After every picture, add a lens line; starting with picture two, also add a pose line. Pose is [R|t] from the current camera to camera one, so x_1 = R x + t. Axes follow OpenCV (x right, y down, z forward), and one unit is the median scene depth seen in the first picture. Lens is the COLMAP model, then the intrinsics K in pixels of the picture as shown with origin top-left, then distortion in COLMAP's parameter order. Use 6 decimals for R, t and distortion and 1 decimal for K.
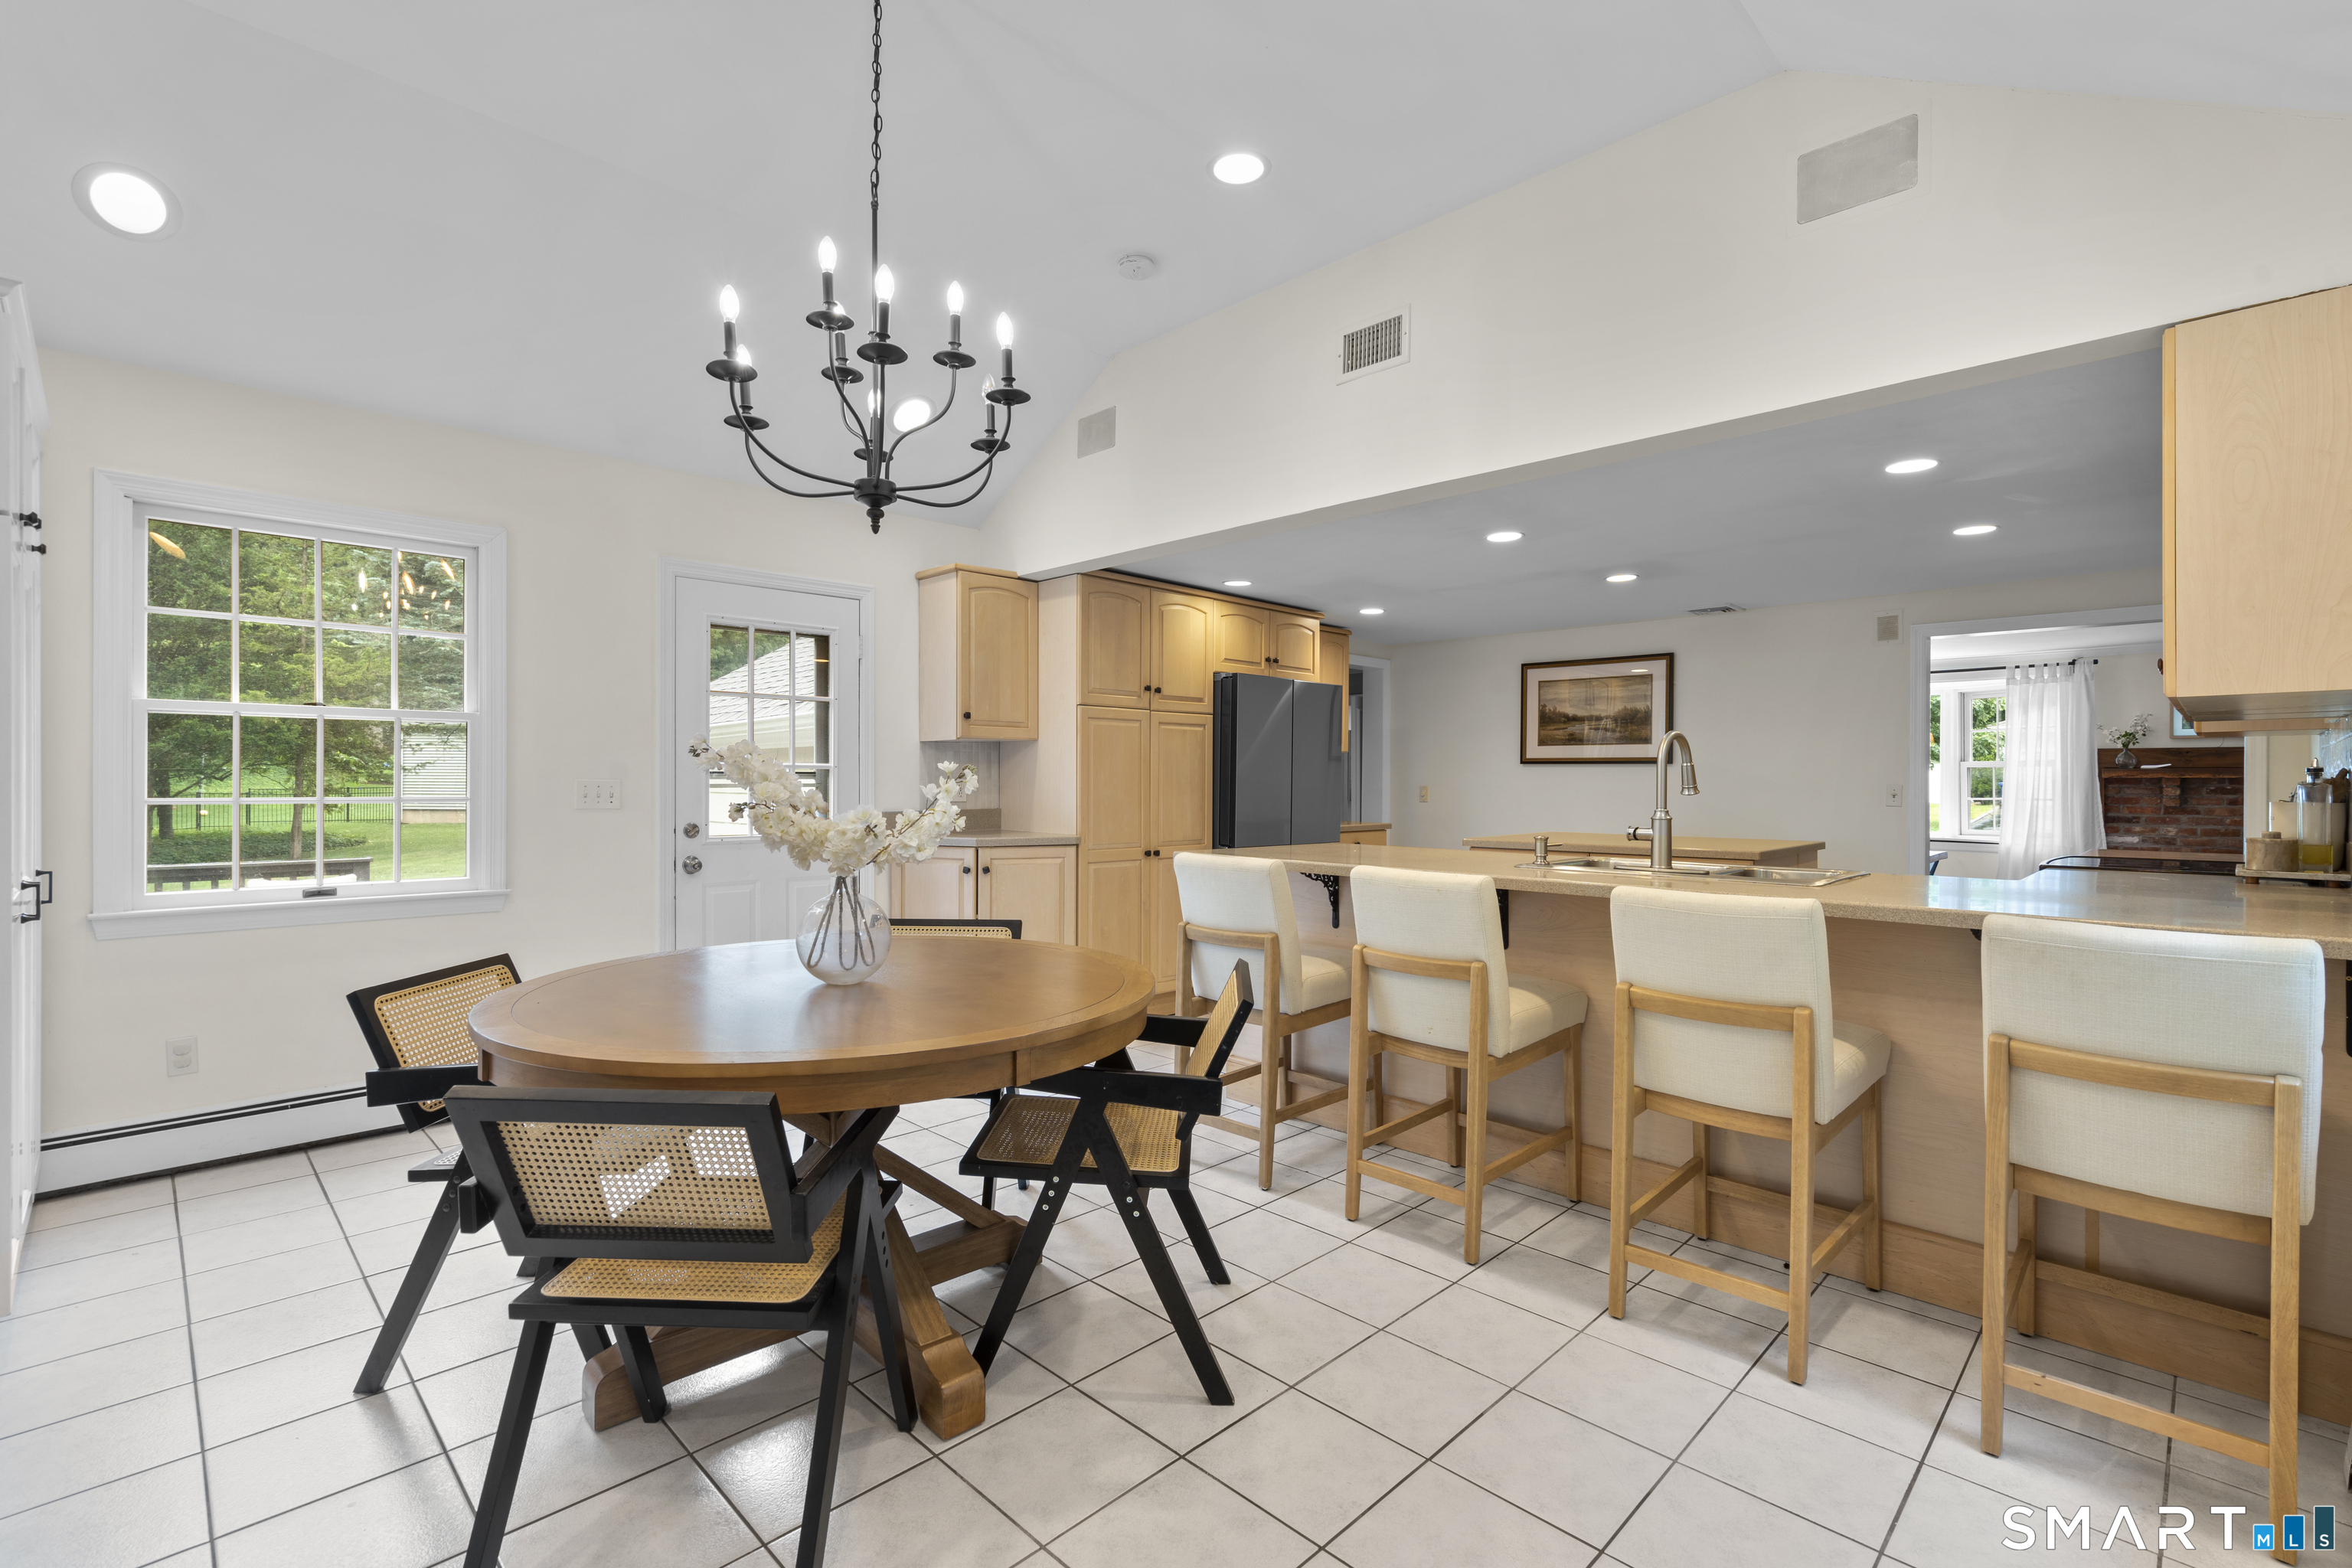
lens RADIAL K [[1055.8, 0, 1169.7], [0, 1055.8, 778.5], [0, 0, 1]] dist [-0.010515, 0.004857]
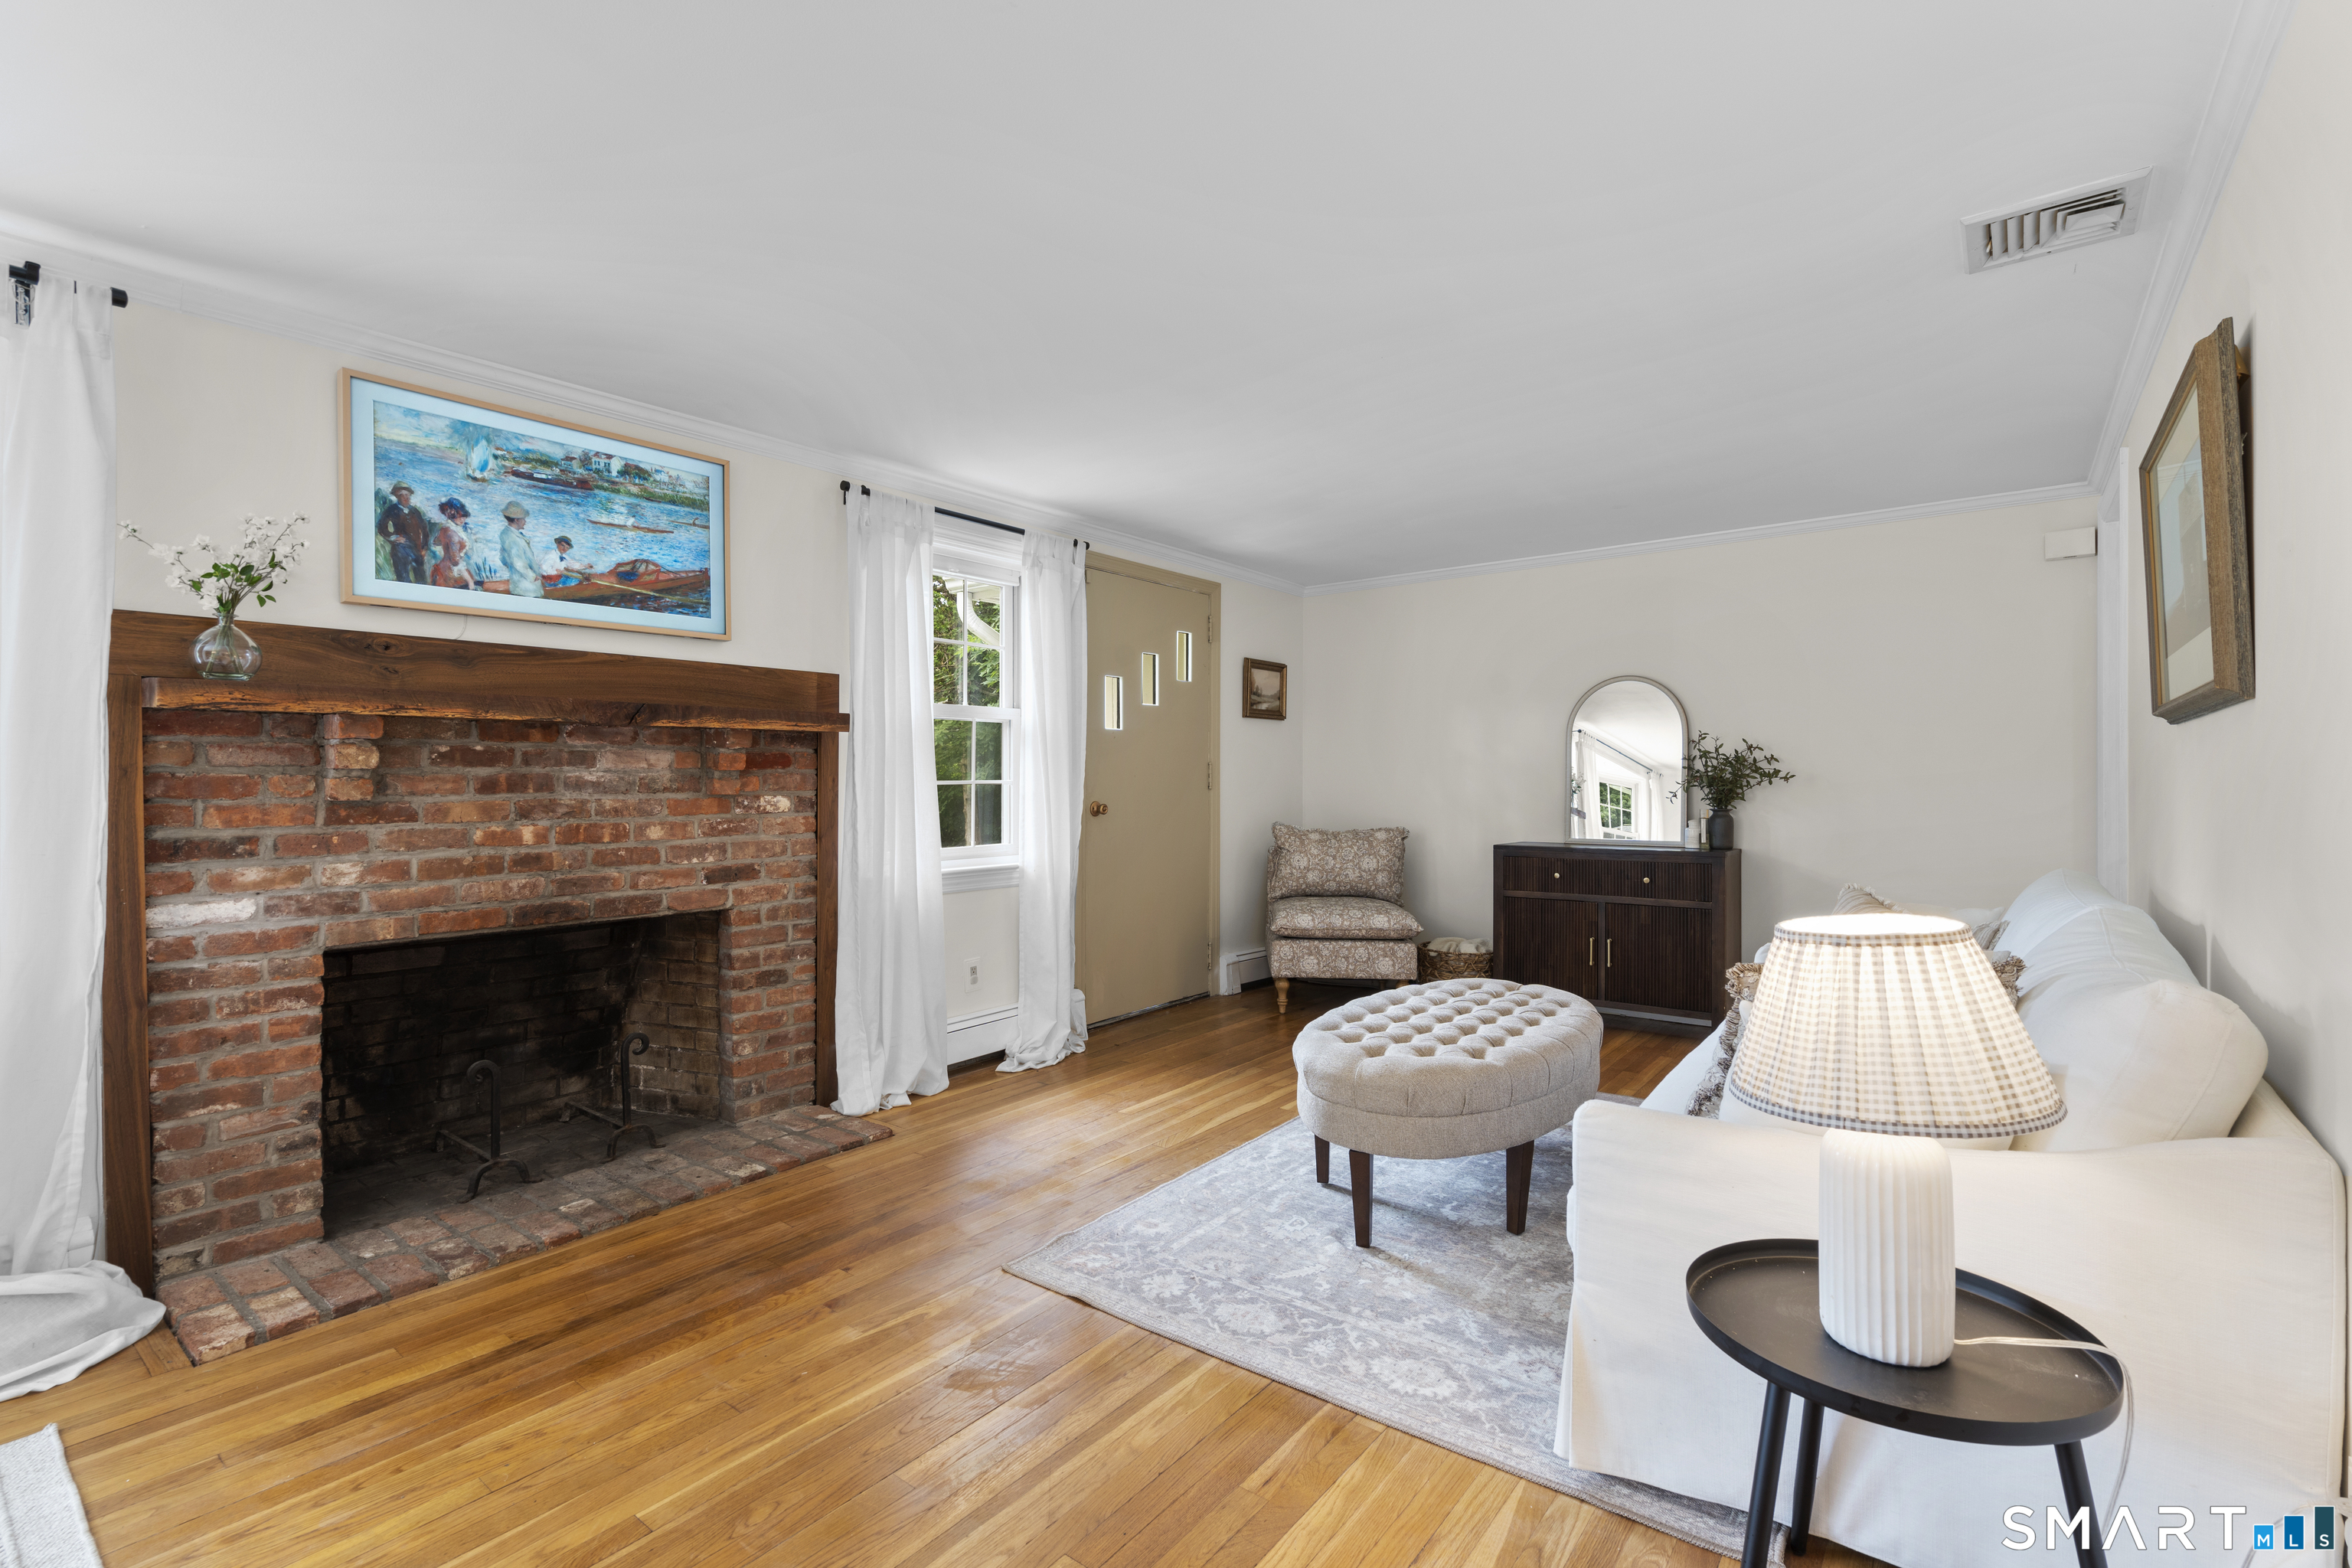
lens RADIAL K [[1055.8, 0, 1182.1], [0, 1055.8, 782.2], [0, 0, 1]] dist [-0.010515, 0.004857]
pose [[-0.128213, -0.008105, 0.991714, 0.781259], [-0.001257, 0.999967, 0.008010, 0.023368], [-0.991746, -0.000220, -0.128219, 1.045028]]
